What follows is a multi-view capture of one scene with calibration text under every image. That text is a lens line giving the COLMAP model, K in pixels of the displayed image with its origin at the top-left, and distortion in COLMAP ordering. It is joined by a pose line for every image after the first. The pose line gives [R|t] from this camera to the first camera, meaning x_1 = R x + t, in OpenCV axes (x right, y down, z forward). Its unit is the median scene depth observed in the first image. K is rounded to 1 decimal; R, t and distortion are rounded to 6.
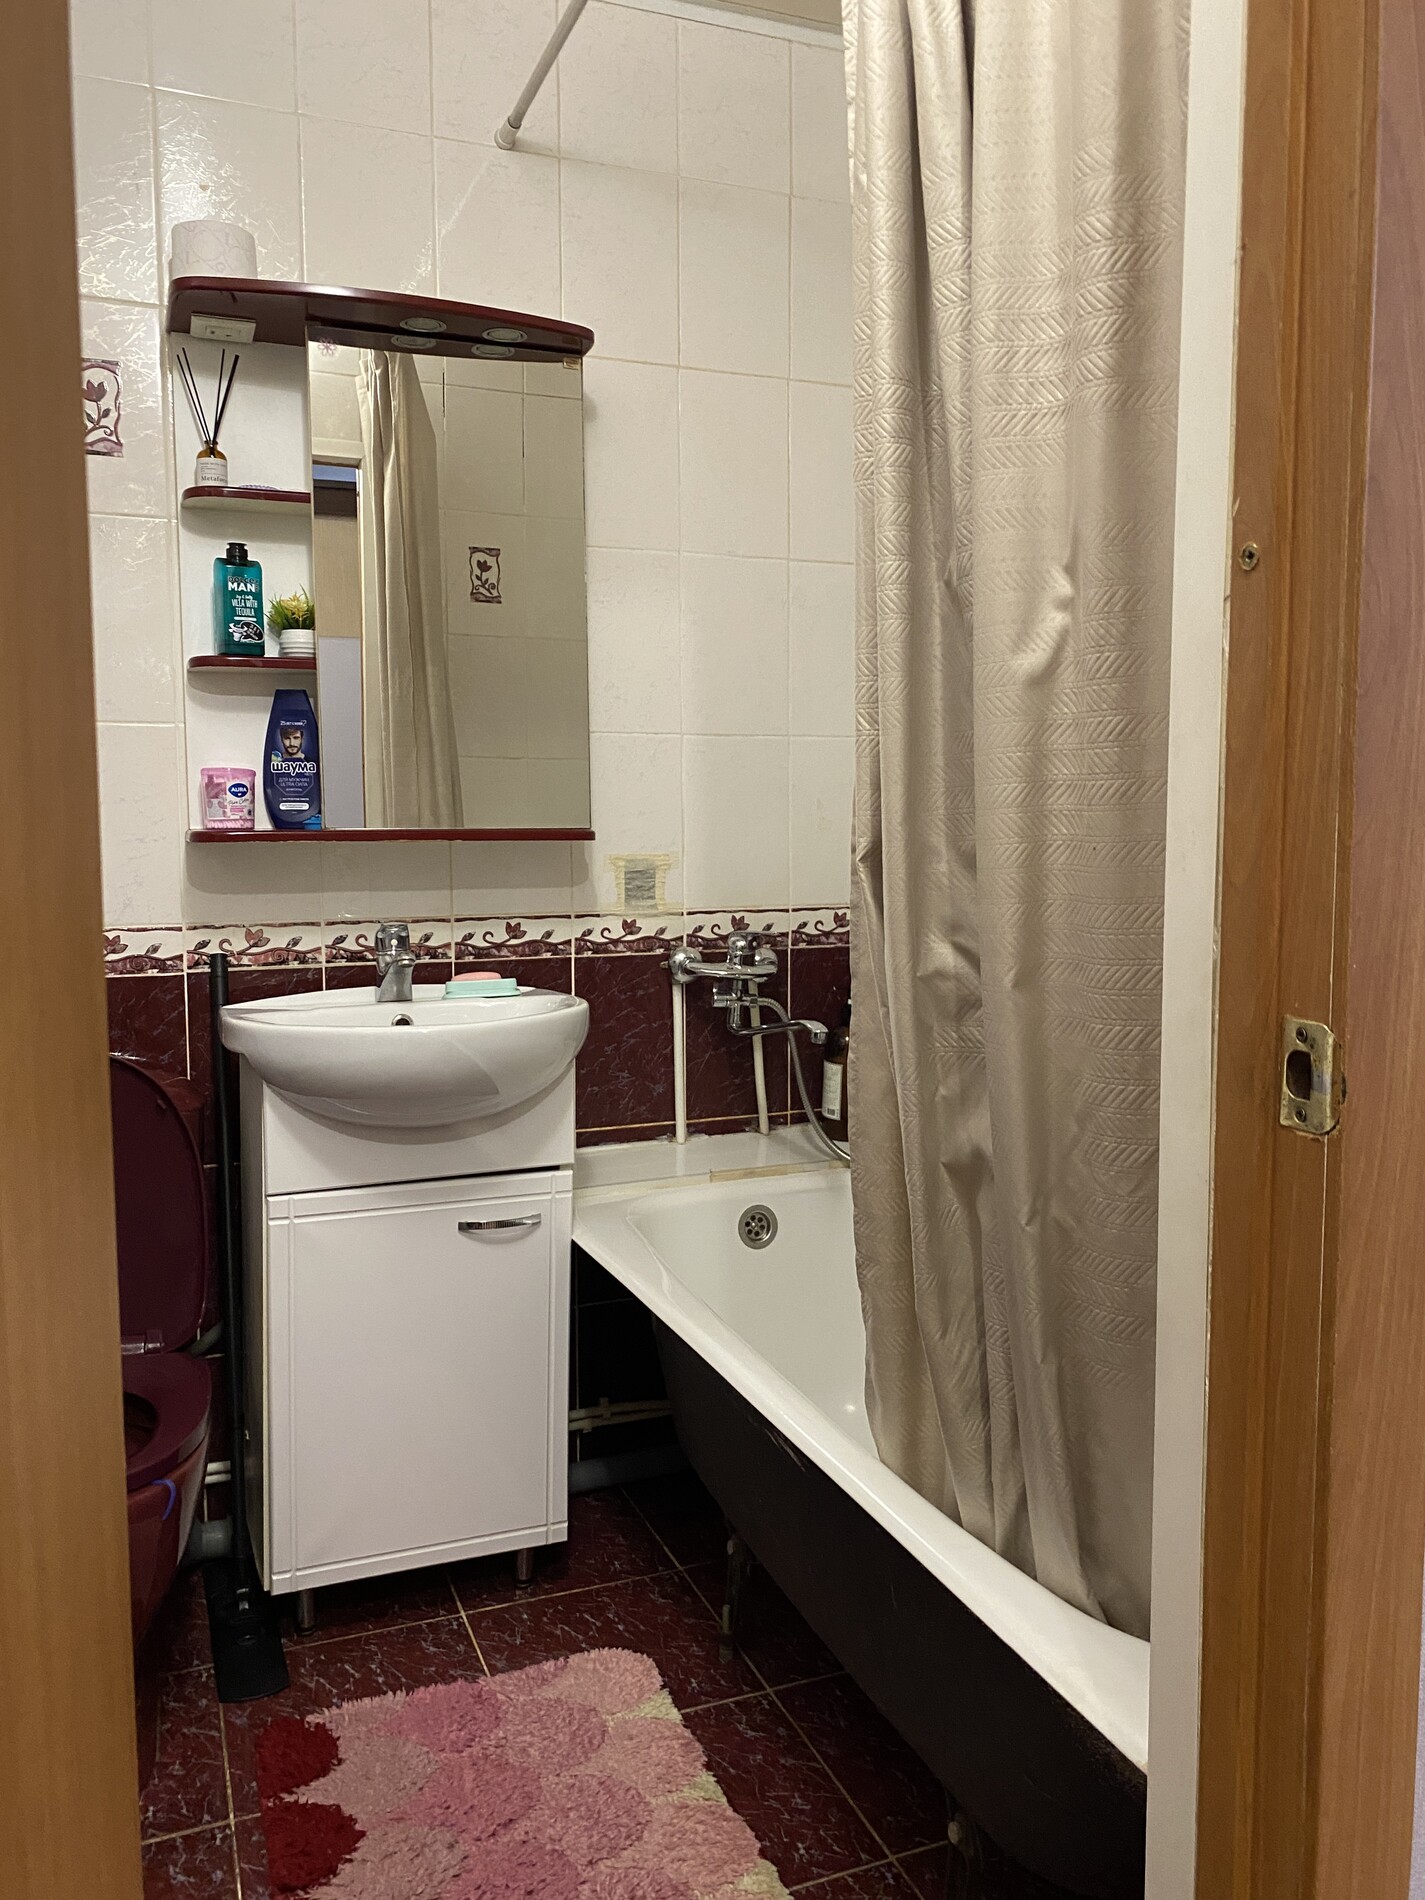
lens RADIAL K [[1424.4, 0, 712.5], [0, 1424.4, 950.0], [0, 0, 1]] dist [-0.002417, -0.001202]
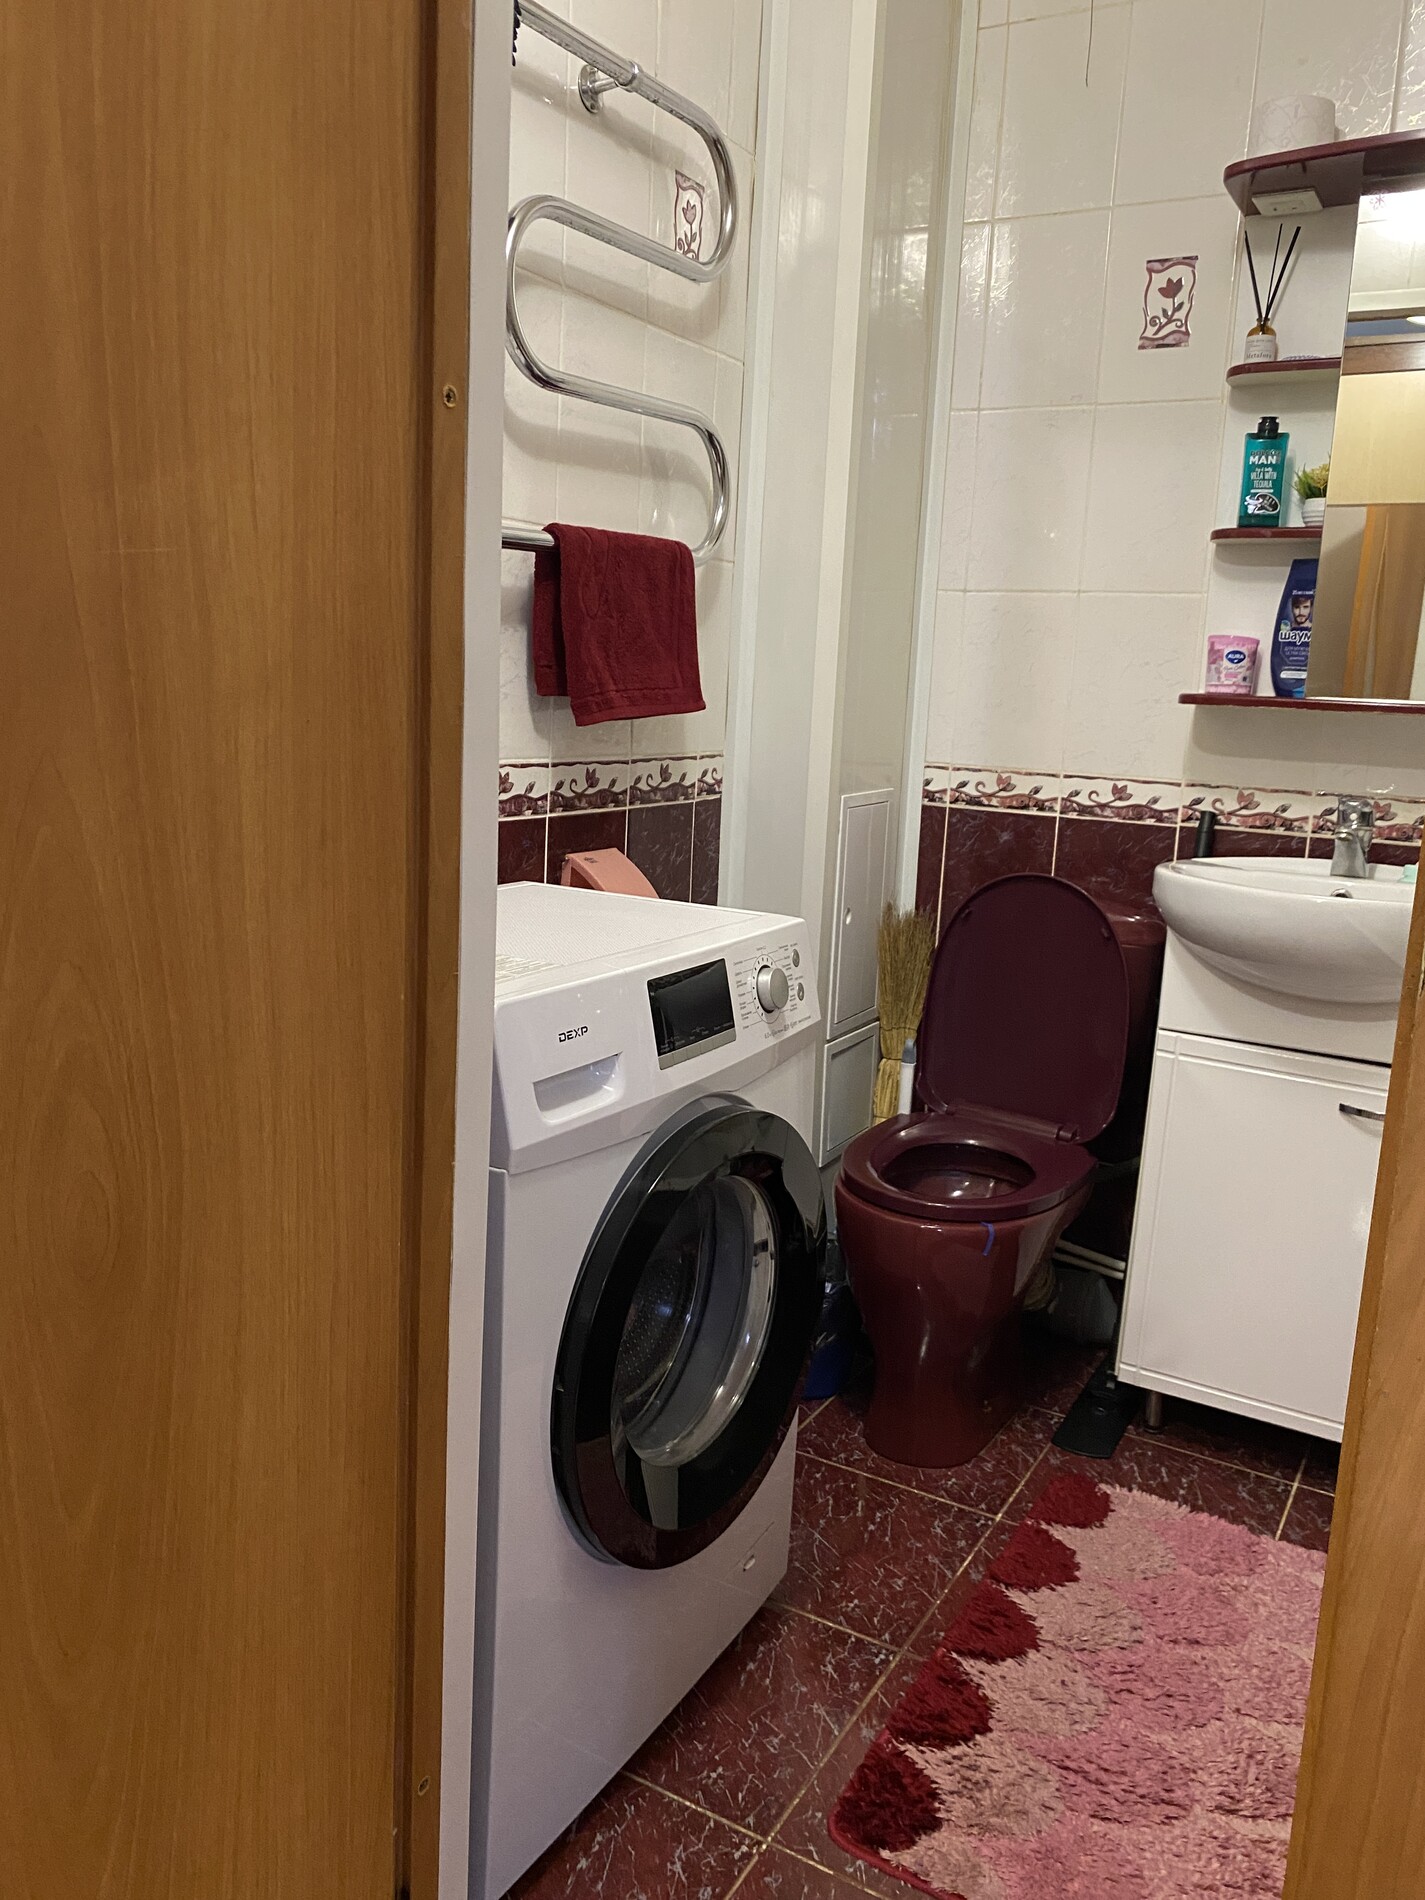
lens RADIAL K [[1467.4, 0, 712.5], [0, 1467.4, 950.0], [0, 0, 1]] dist [-0.108967, 0.106436]
pose [[0.596917, 0.176498, -0.782649, 0.307839], [-0.103708, 0.984292, 0.142875, -0.012102], [0.795572, -0.004117, 0.605845, 0.048742]]
